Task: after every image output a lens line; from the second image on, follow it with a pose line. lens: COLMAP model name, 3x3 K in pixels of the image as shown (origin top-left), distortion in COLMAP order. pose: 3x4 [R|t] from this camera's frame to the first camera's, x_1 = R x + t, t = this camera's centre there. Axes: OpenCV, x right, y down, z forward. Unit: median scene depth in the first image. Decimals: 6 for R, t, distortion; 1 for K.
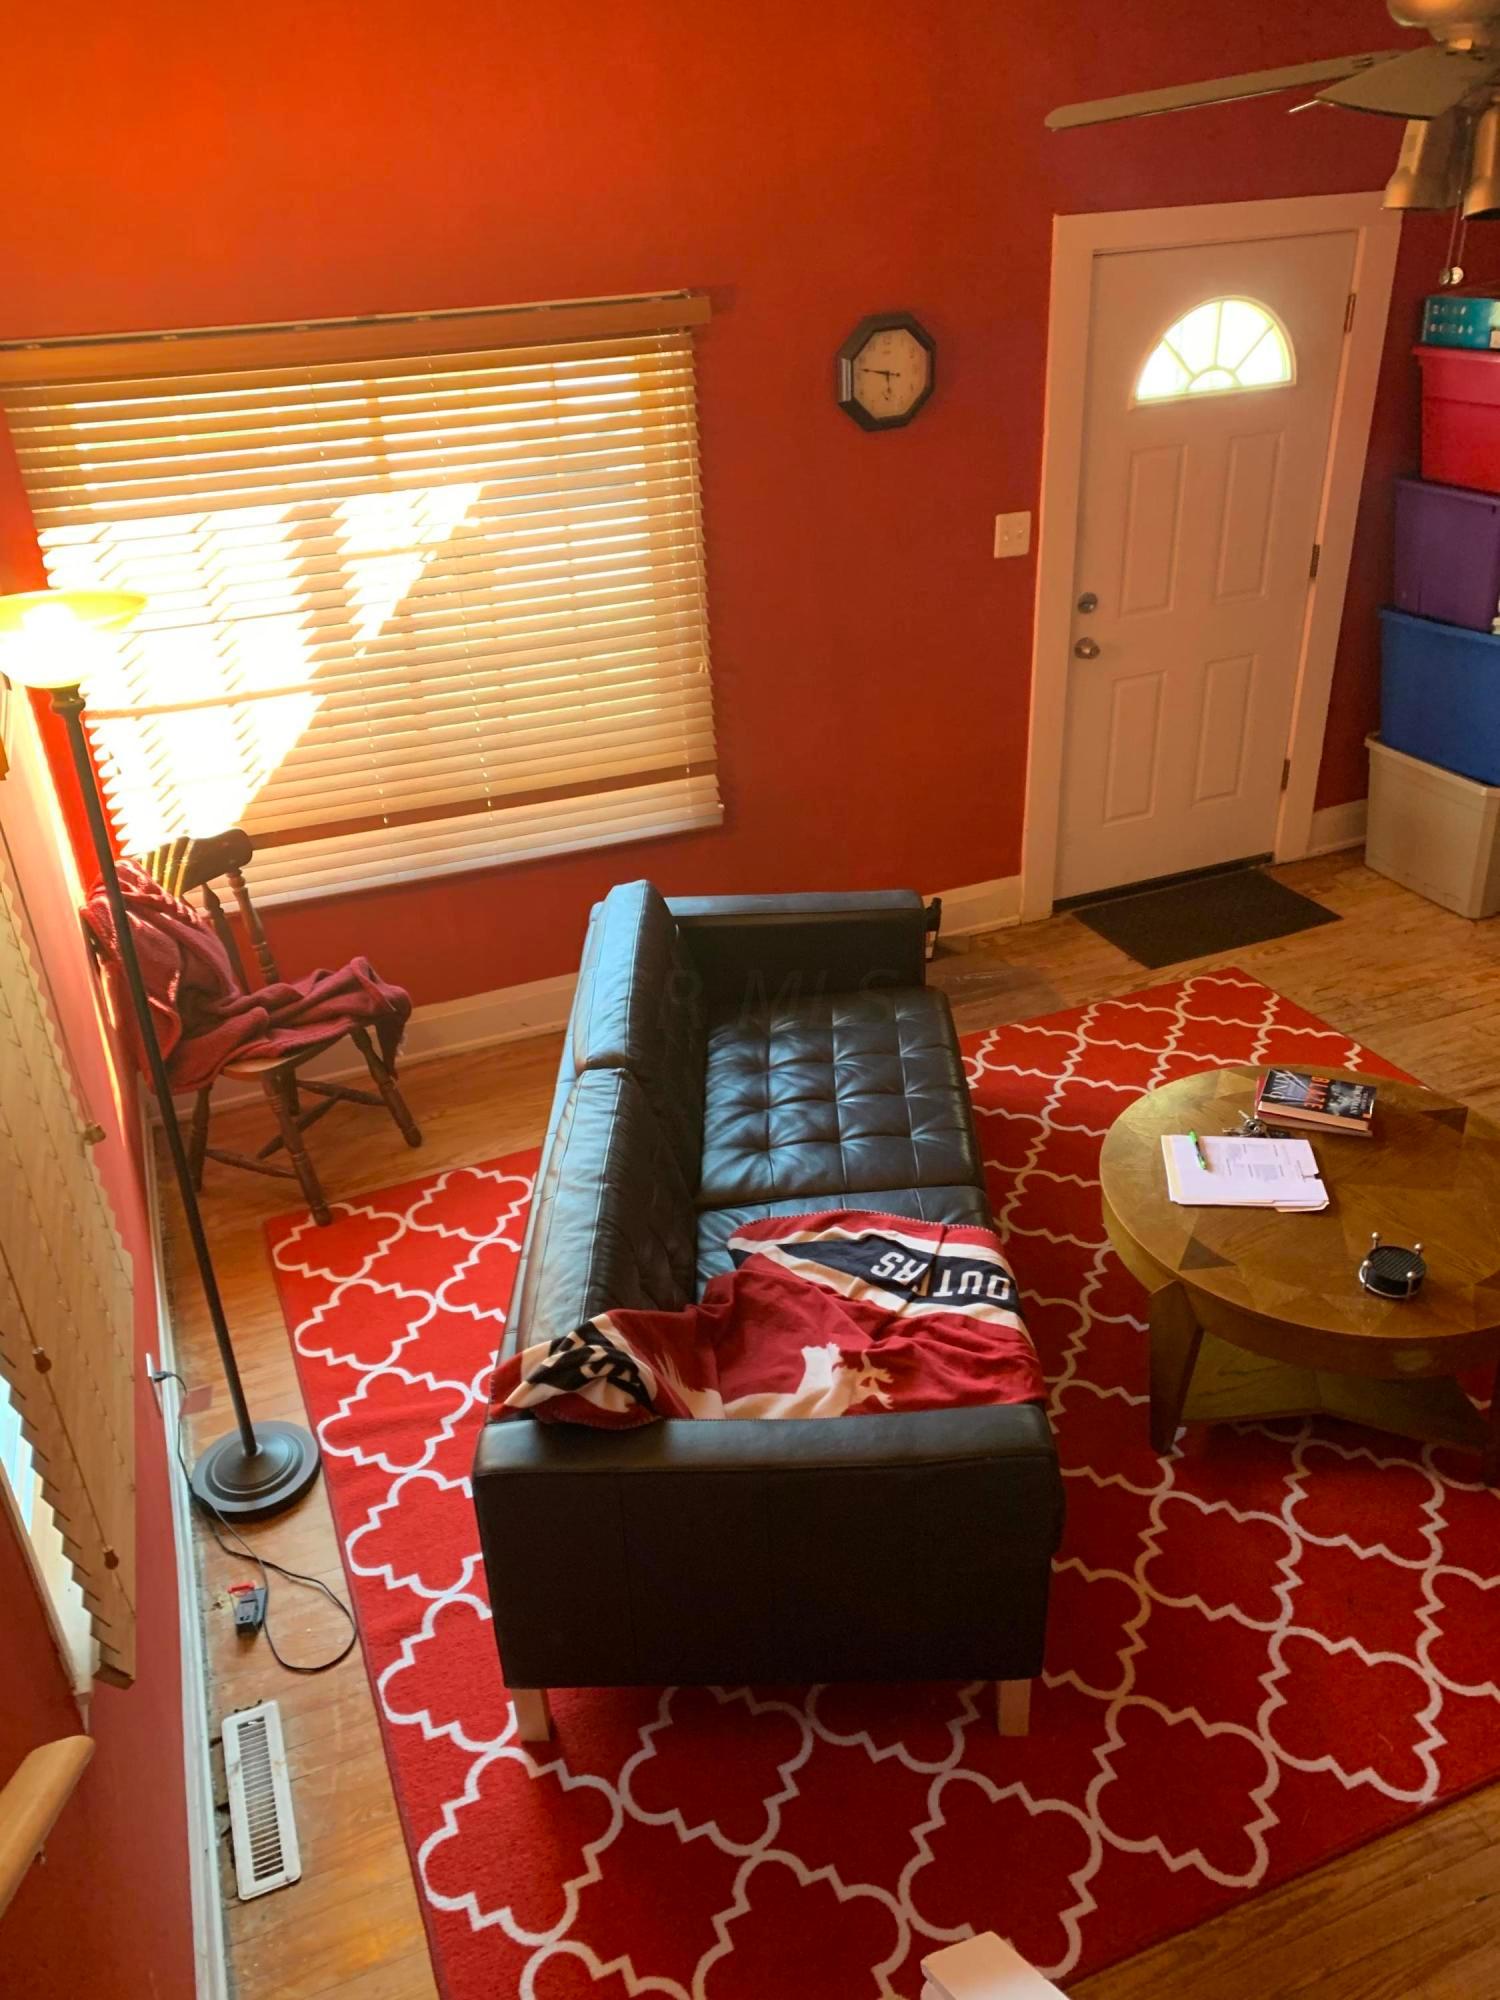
lens RADIAL K [[1552.4, 0, 751.6], [0, 1552.4, 990.0], [0, 0, 1]] dist [0.010978, -0.006115]
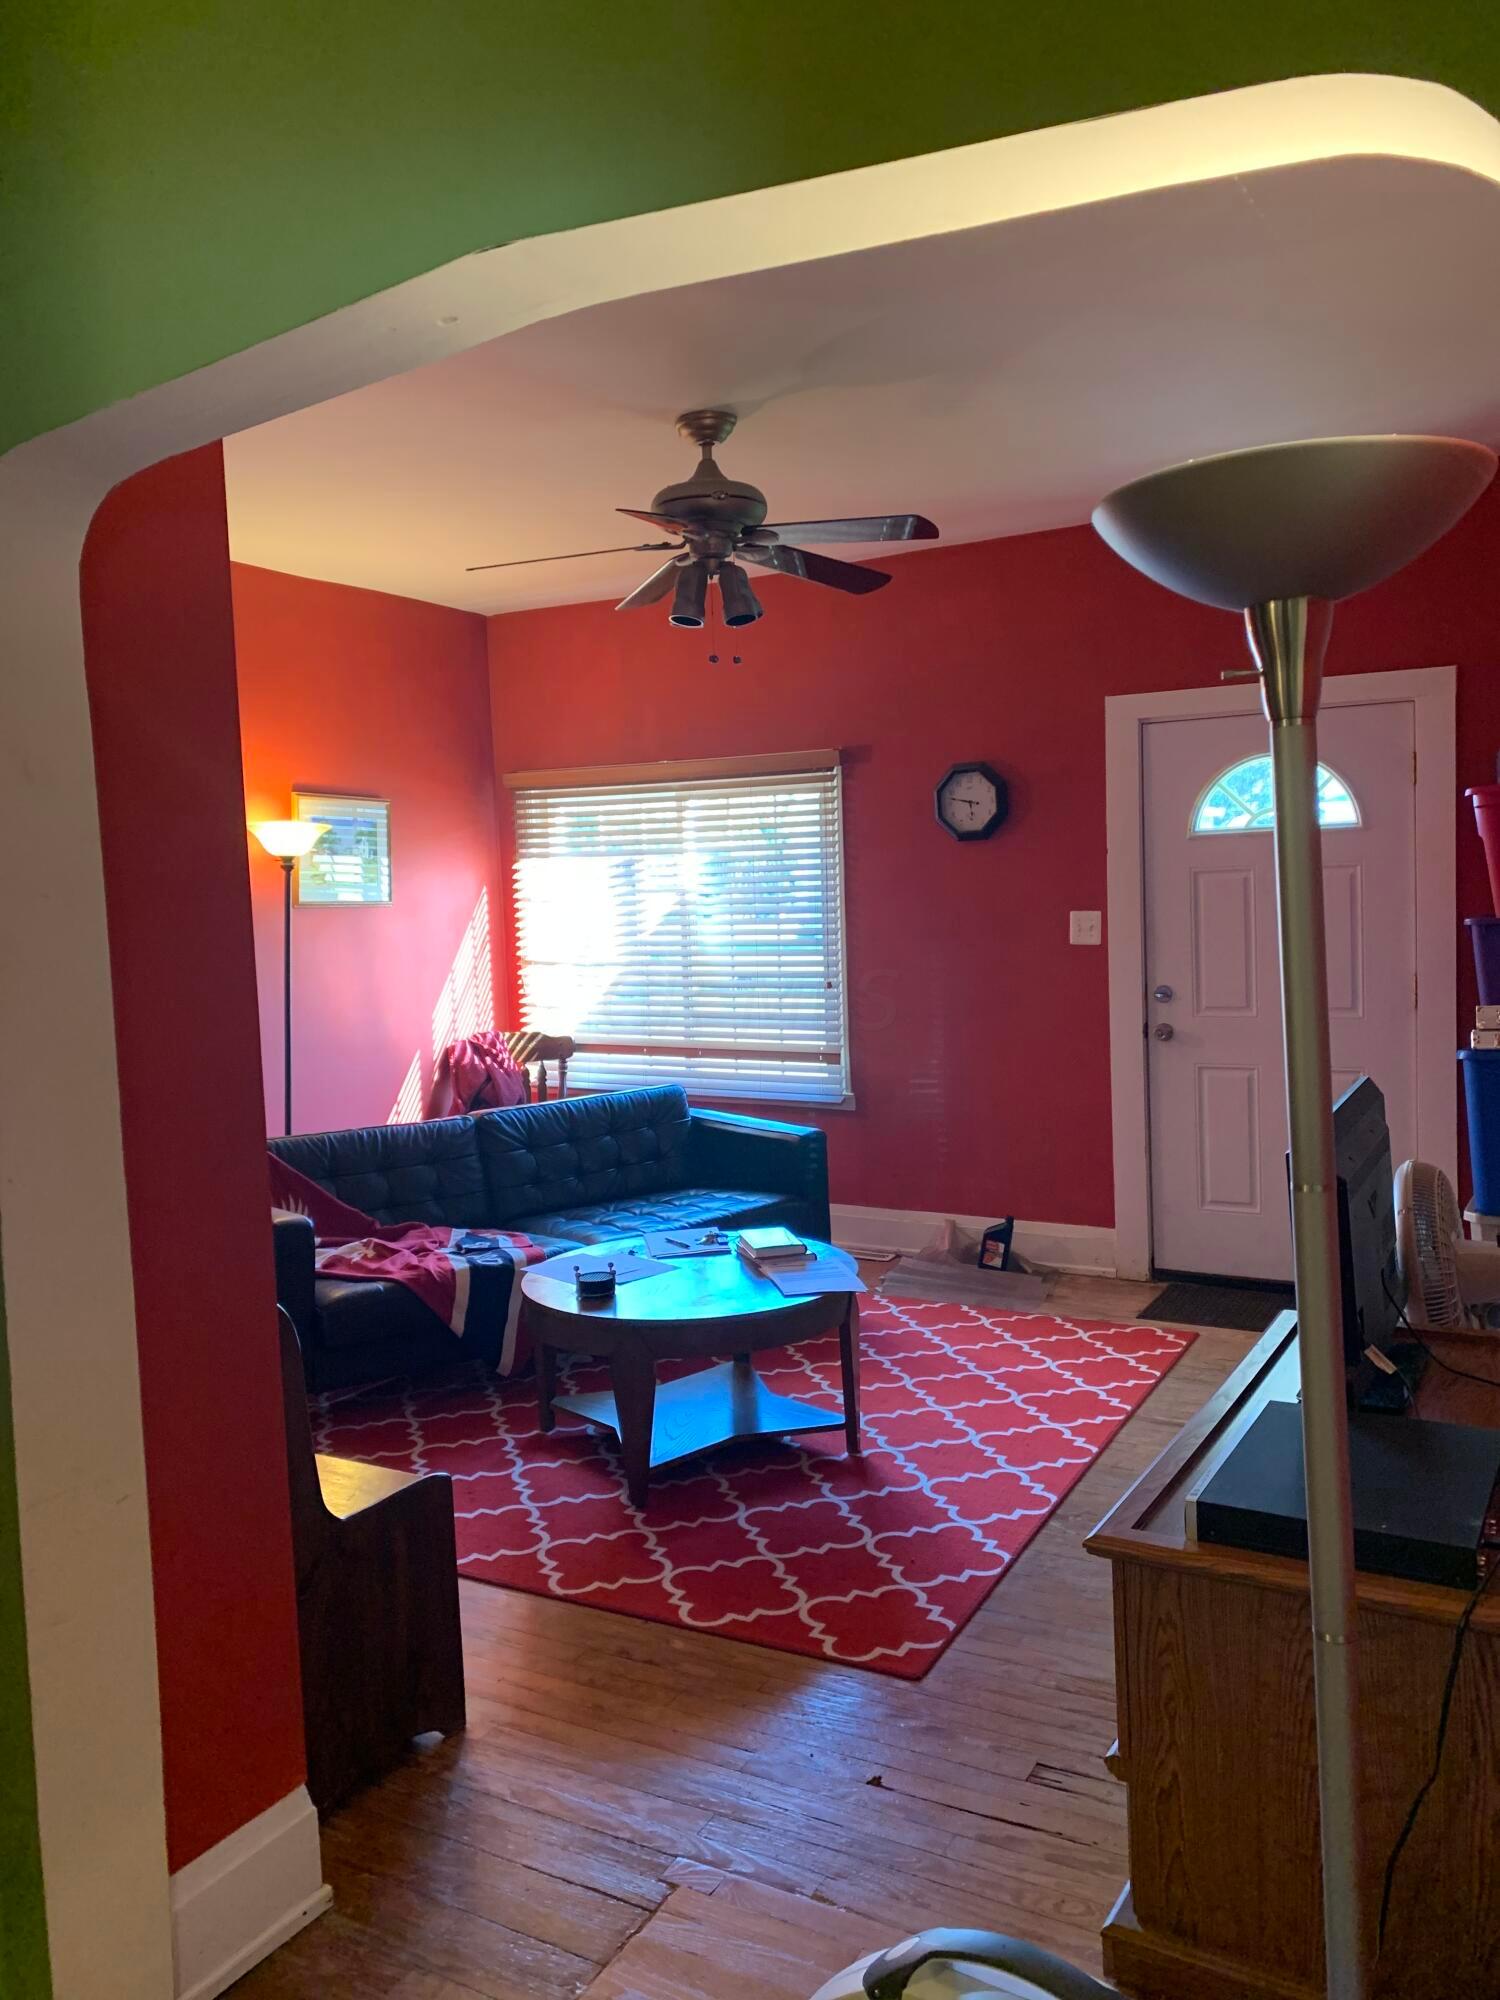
lens RADIAL K [[1552.4, 0, 751.6], [0, 1552.4, 990.0], [0, 0, 1]] dist [0.010978, -0.006115]
pose [[0.615344, 0.079833, -0.784205, 1.056876], [-0.370592, 0.907353, -0.198423, 0.107382], [0.695711, 0.412719, 0.587920, 0.105740]]
